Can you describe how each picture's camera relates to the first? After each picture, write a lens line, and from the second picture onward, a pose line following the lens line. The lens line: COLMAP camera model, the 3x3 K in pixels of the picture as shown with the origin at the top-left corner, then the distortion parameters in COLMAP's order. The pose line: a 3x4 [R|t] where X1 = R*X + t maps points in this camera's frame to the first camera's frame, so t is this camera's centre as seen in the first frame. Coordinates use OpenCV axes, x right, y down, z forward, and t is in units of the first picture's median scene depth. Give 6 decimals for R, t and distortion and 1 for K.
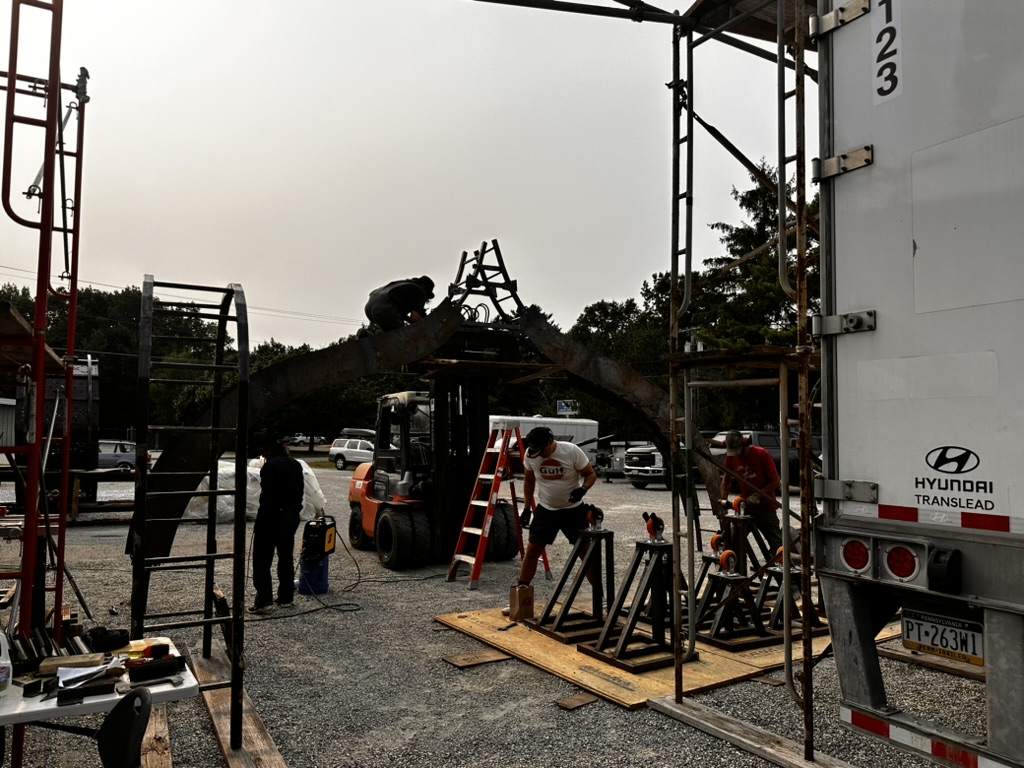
lens RADIAL K [[756.1, 0, 511.6], [0, 756.1, 368.3], [0, 0, 1]] dist [0.144423, -0.190436]
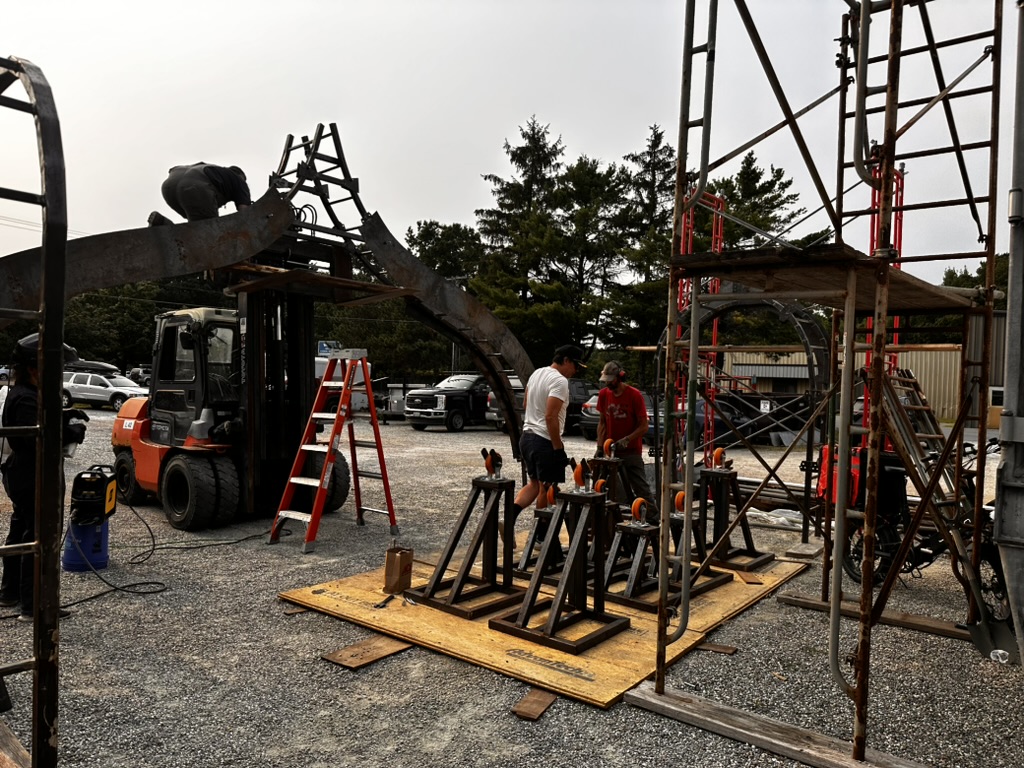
lens RADIAL K [[719.0, 0, 506.8], [0, 719.0, 380.4], [0, 0, 1]] dist [0.110823, -0.161768]
pose [[0.940963, 0.028497, 0.337309, -0.103825], [-0.057595, 0.995399, 0.076574, 0.031740], [-0.333575, -0.091480, 0.938274, 0.194691]]
